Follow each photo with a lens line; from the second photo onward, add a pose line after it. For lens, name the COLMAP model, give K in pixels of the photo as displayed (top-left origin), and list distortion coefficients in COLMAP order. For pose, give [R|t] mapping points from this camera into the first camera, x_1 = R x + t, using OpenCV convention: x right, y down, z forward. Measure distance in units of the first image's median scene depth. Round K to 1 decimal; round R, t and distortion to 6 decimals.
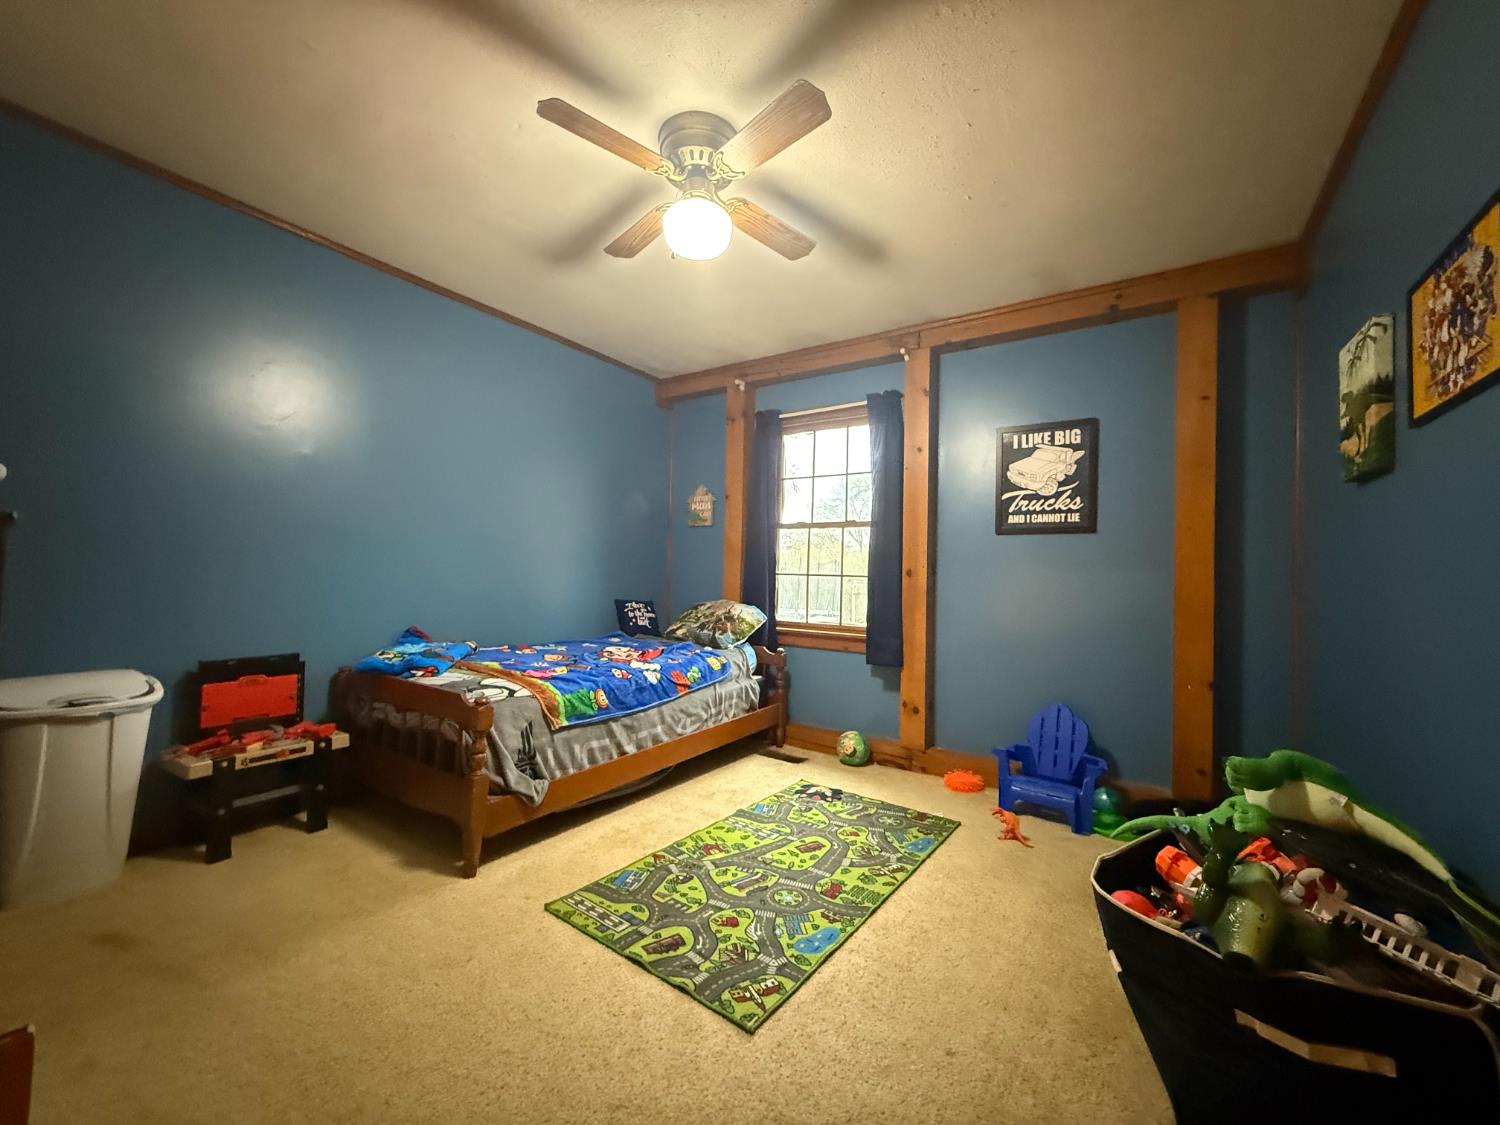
lens RADIAL K [[595.2, 0, 746.7], [0, 595.2, 563.5], [0, 0, 1]] dist [-0.001284, -0.000092]
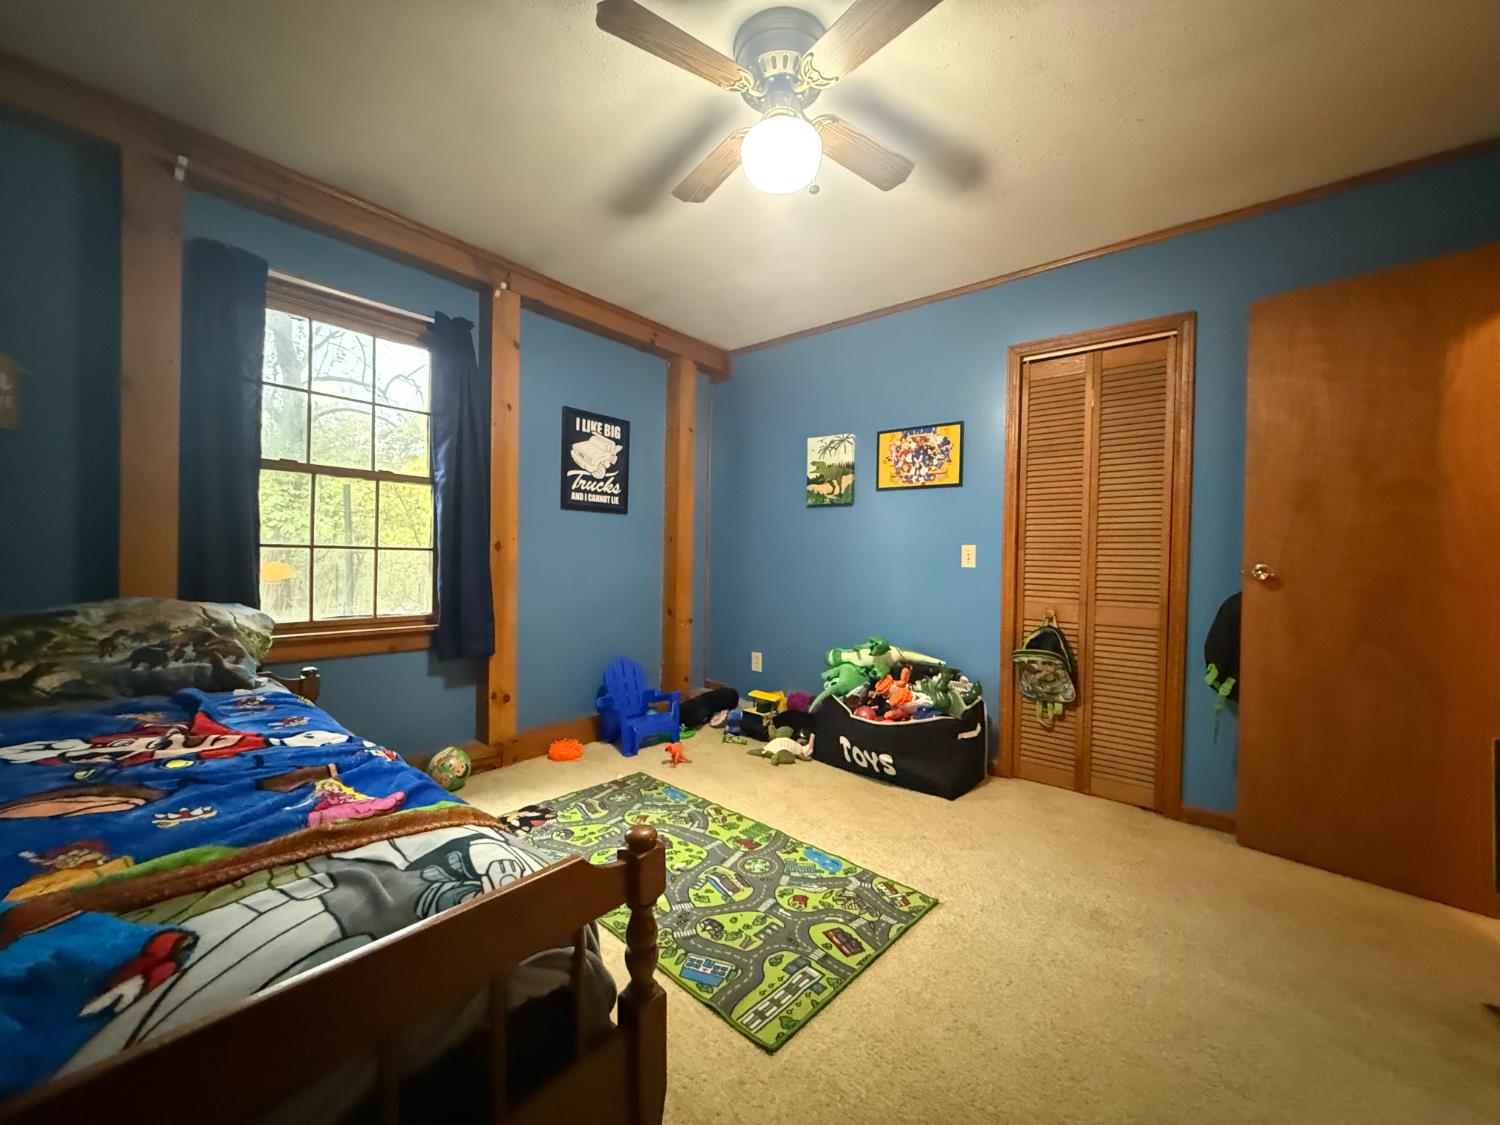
lens RADIAL K [[595.2, 0, 748.0], [0, 595.2, 561.4], [0, 0, 1]] dist [-0.001284, -0.000092]
pose [[0.106989, -0.028999, 0.993837, -0.653570], [-0.036079, 0.998803, 0.033028, -0.003682], [-0.993605, -0.039390, 0.105815, 0.635647]]
